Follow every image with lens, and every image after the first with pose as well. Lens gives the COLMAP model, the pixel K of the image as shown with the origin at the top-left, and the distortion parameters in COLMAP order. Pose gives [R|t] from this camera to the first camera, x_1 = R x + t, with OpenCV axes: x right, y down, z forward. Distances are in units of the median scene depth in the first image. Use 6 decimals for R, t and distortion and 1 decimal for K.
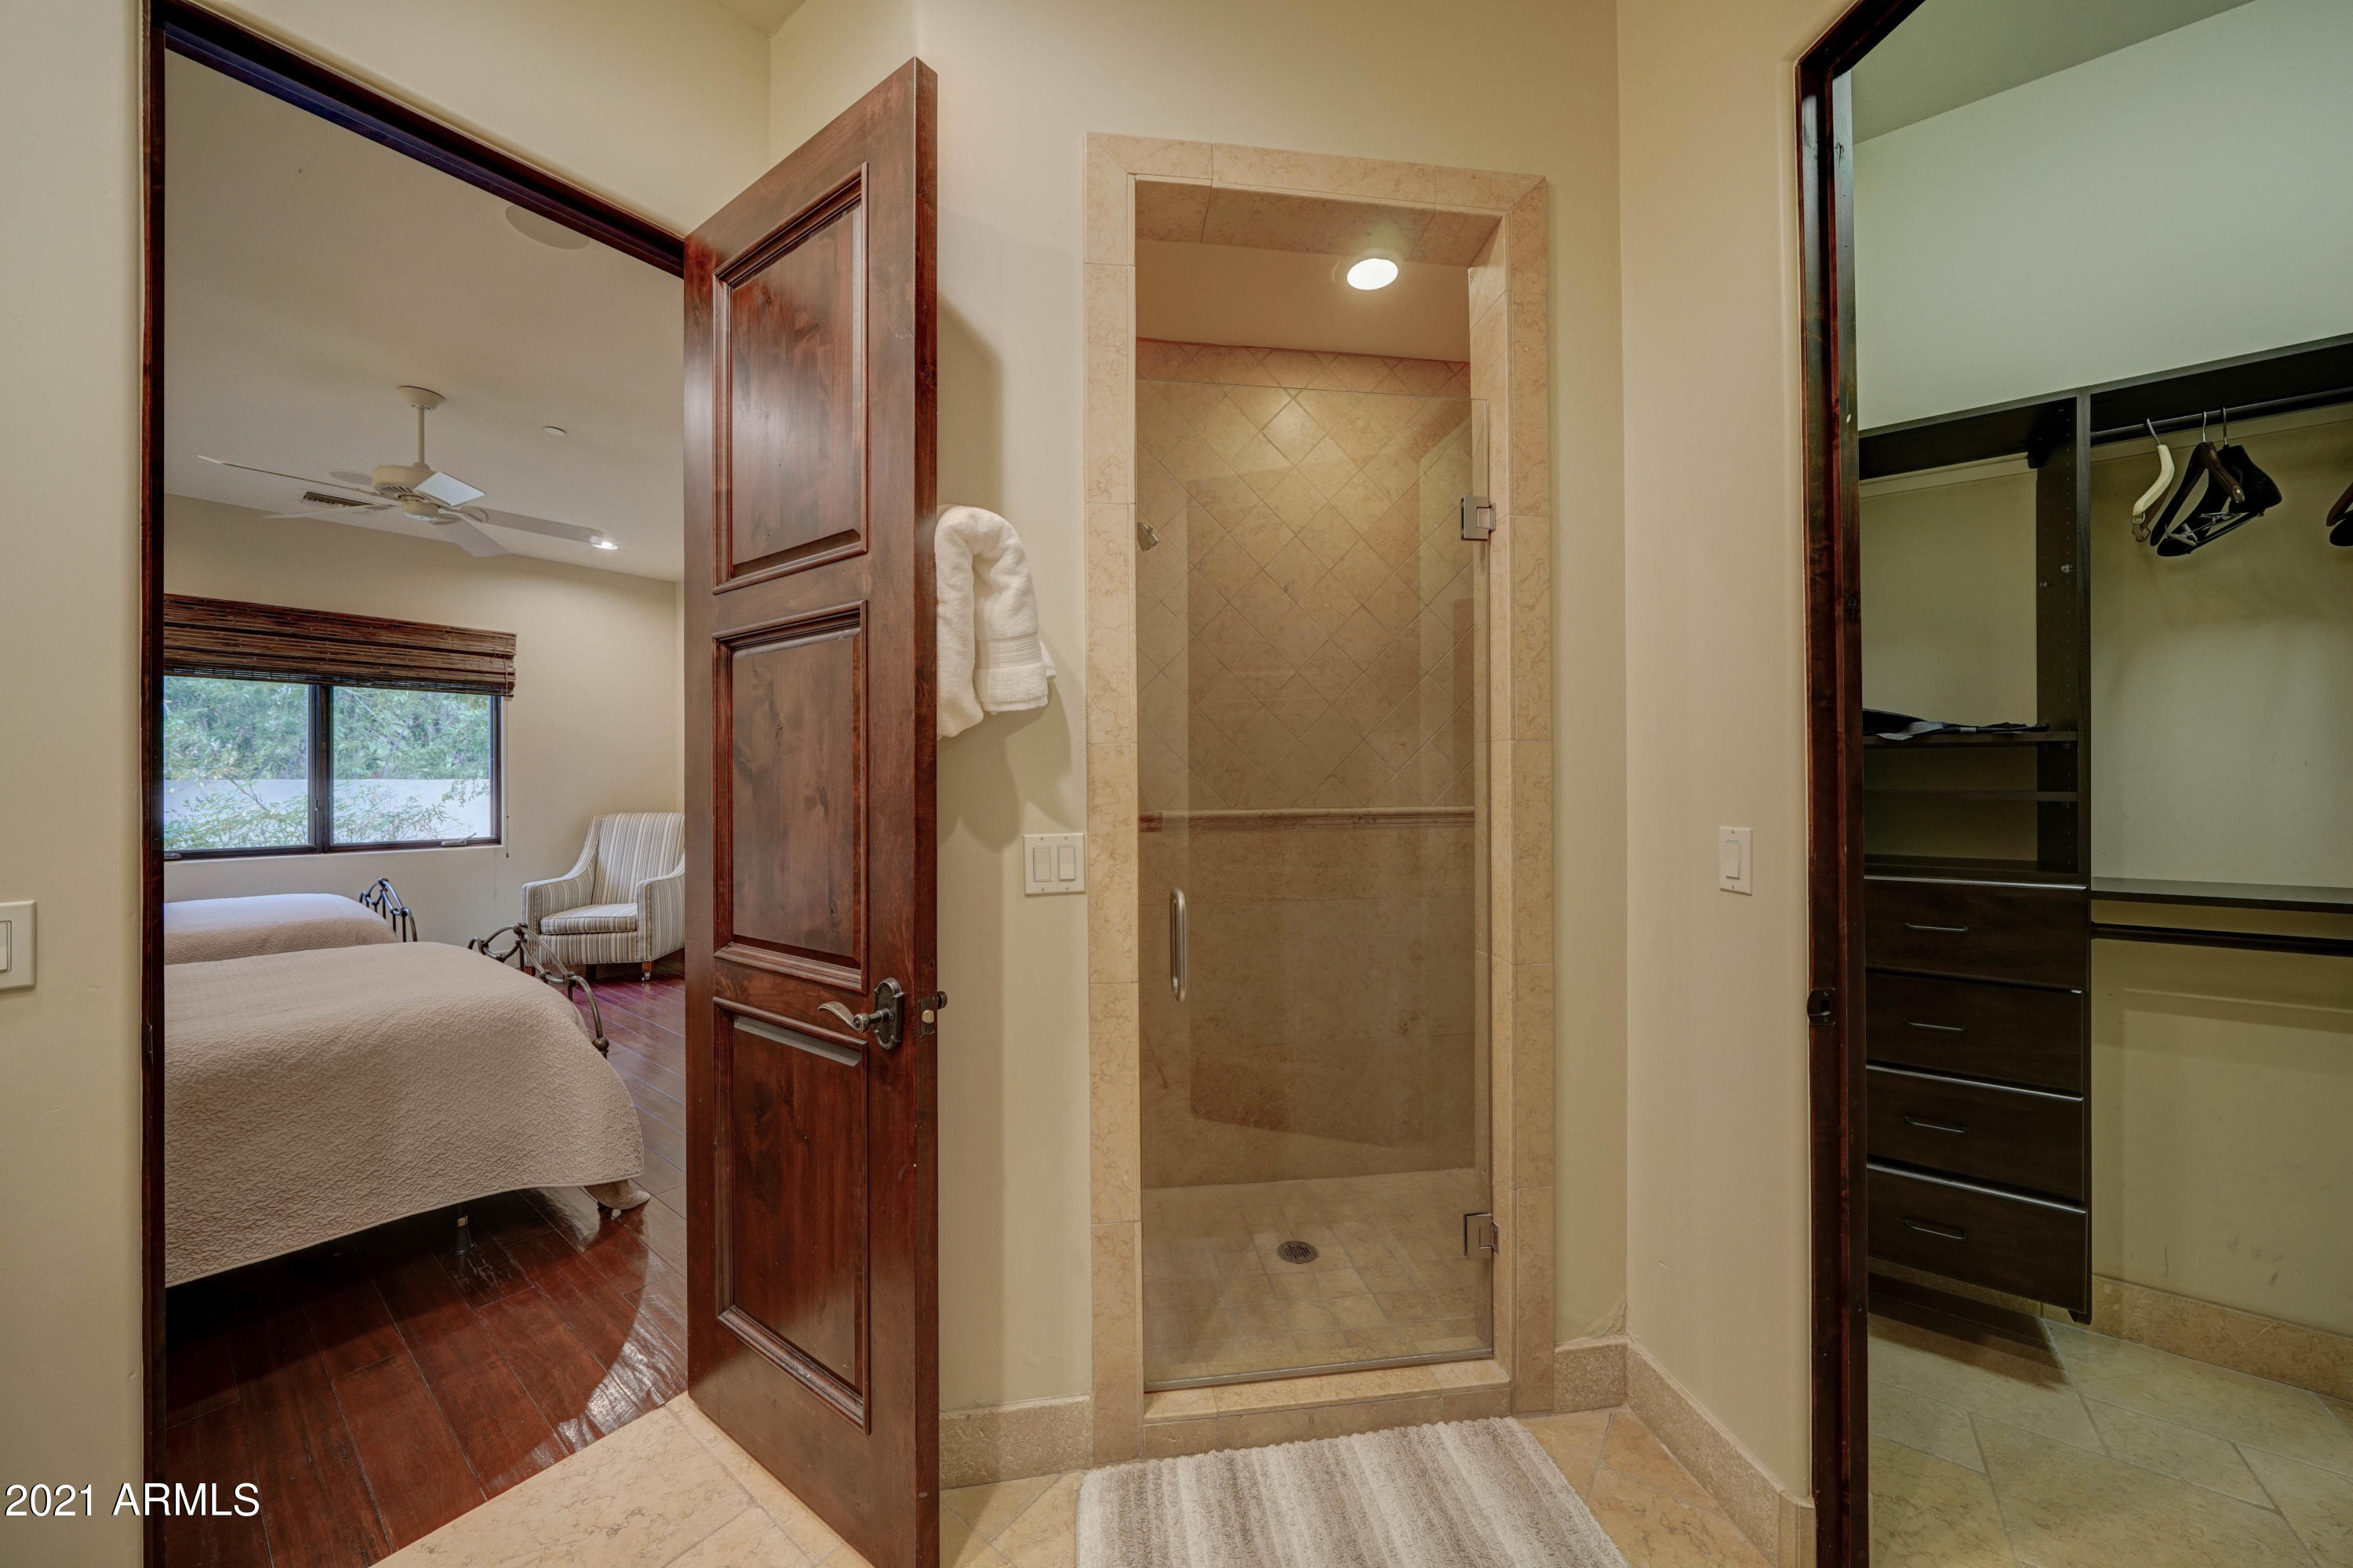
lens RADIAL K [[823.9, 0, 1200.1], [0, 823.9, 773.9], [0, 0, 1]] dist [-0.002650, -0.000068]
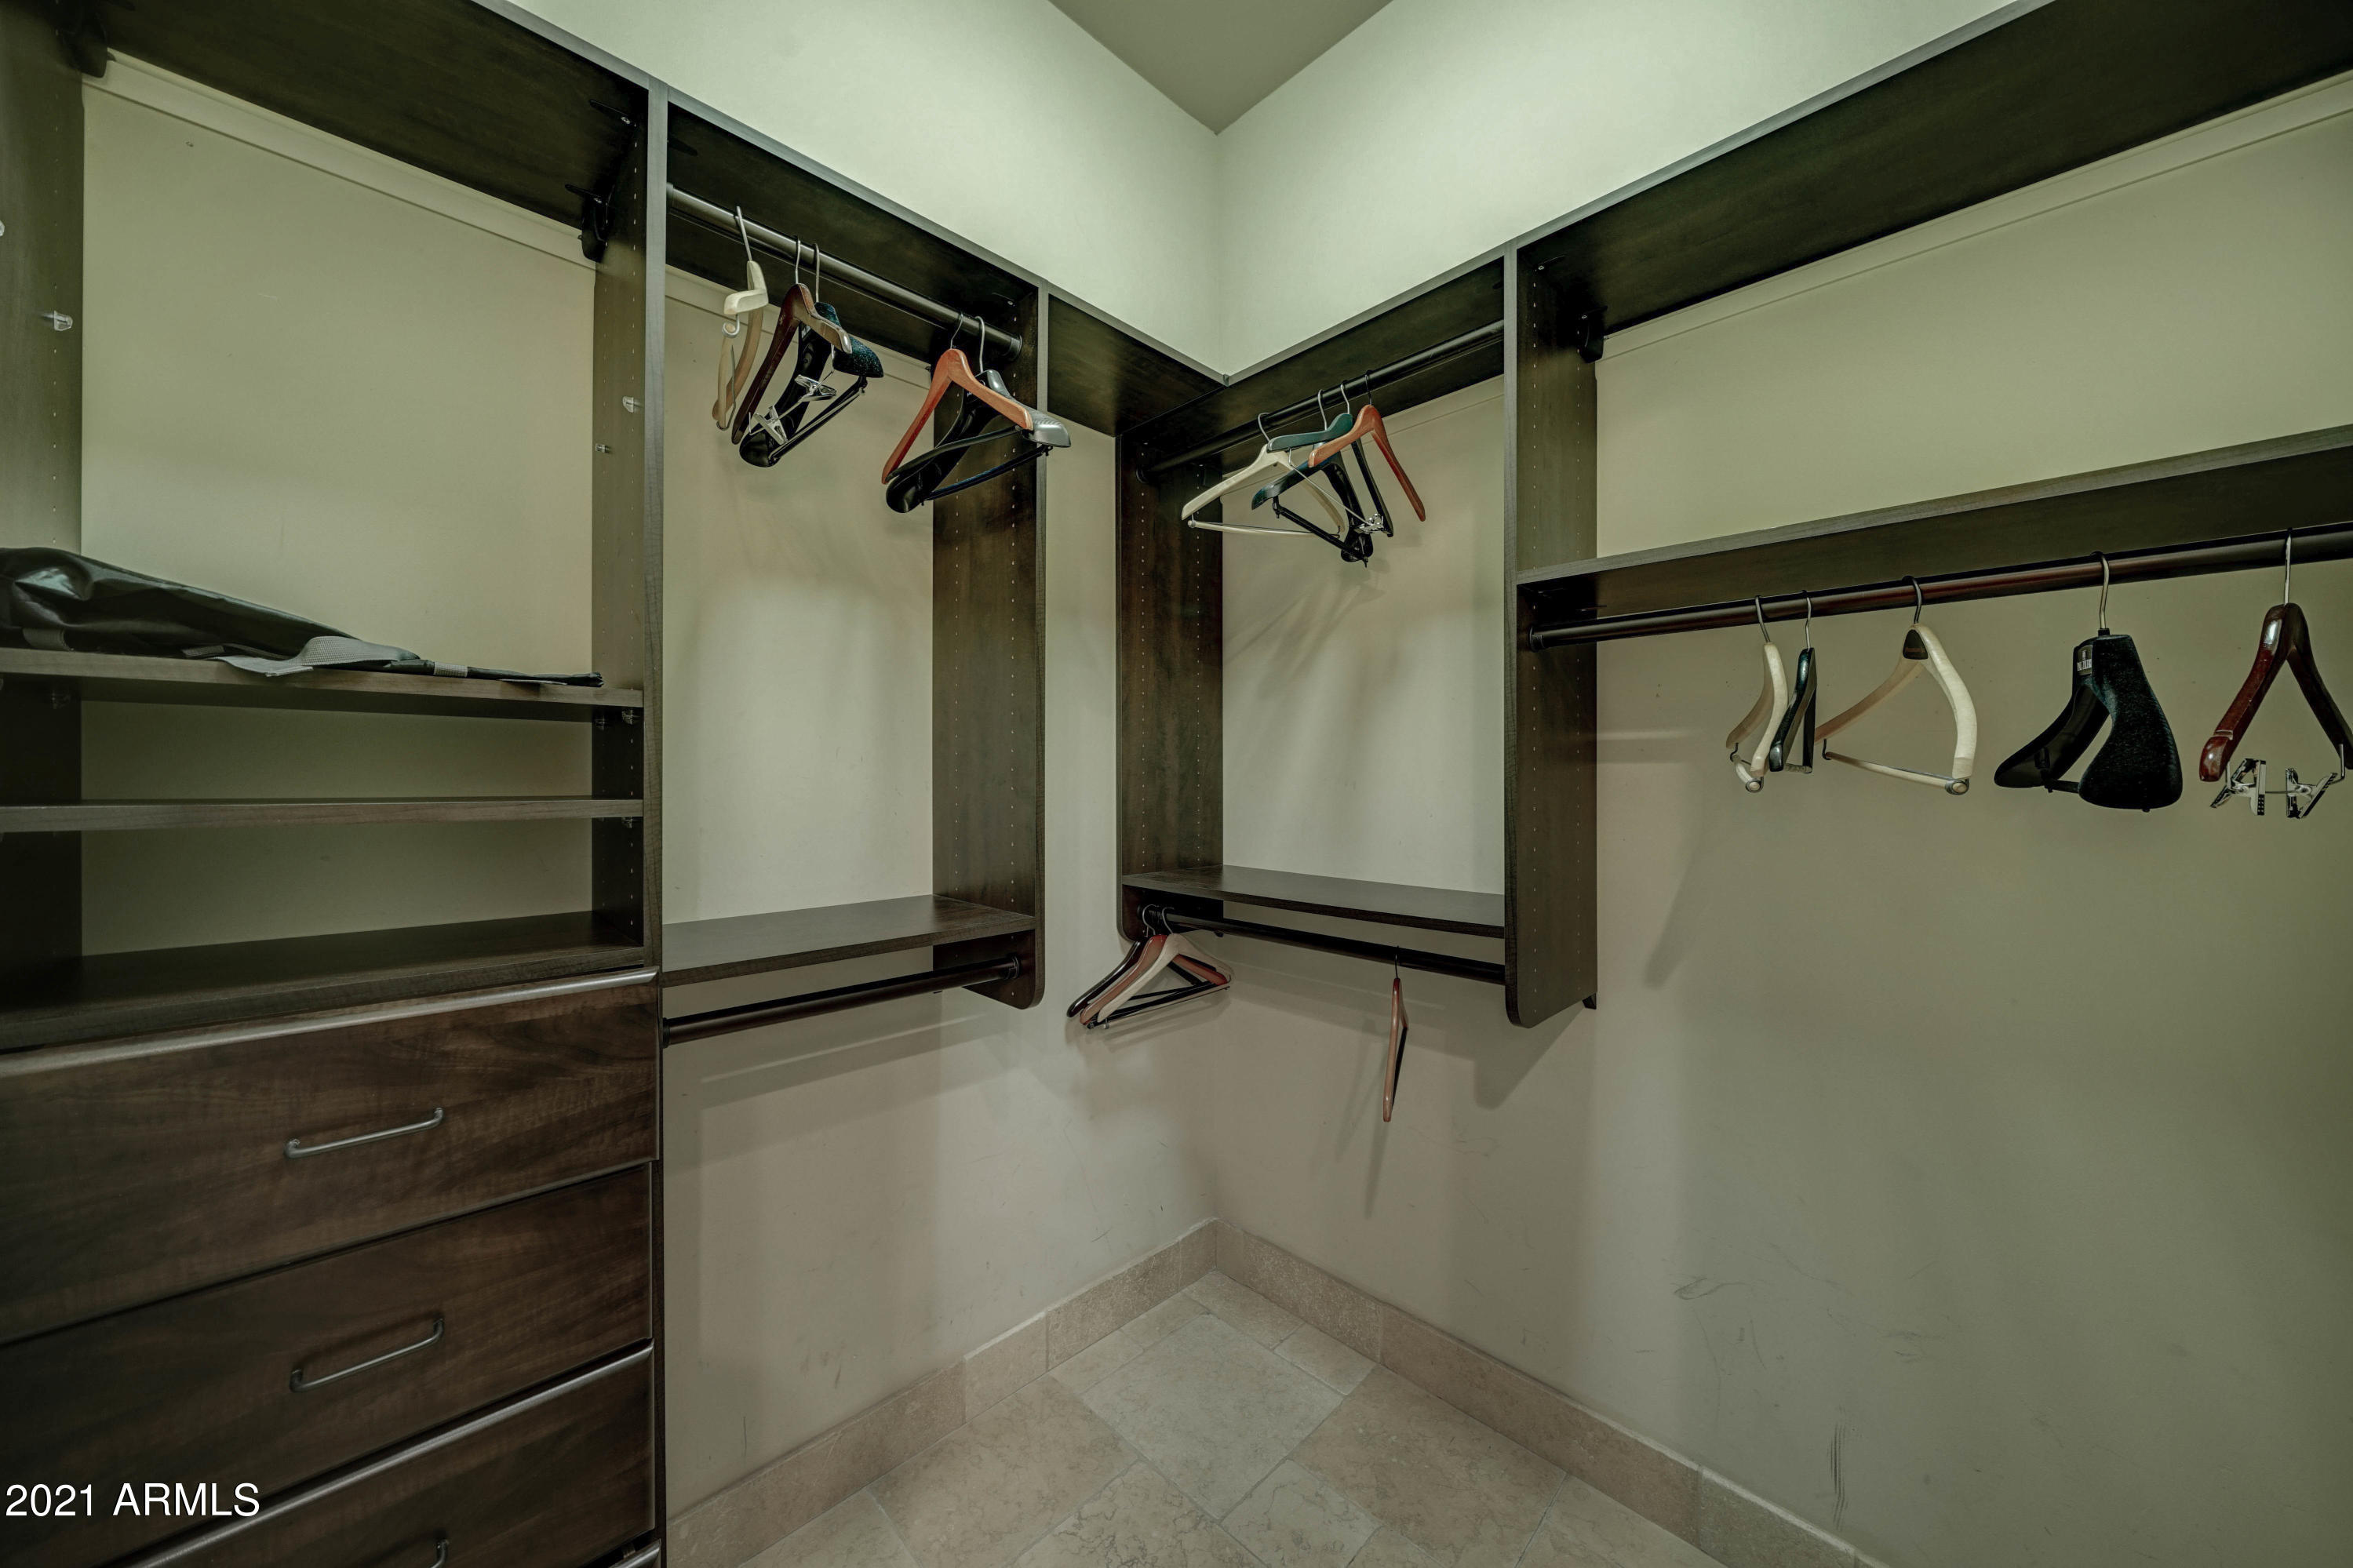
lens RADIAL K [[823.8, 0, 1200.1], [0, 823.8, 773.9], [0, 0, 1]] dist [-0.002650, -0.000068]
pose [[0.160912, -0.002681, 0.986965, 0.552290], [-0.004001, 0.999986, 0.003369, 0.003083], [-0.986961, -0.004491, 0.160899, 0.514387]]
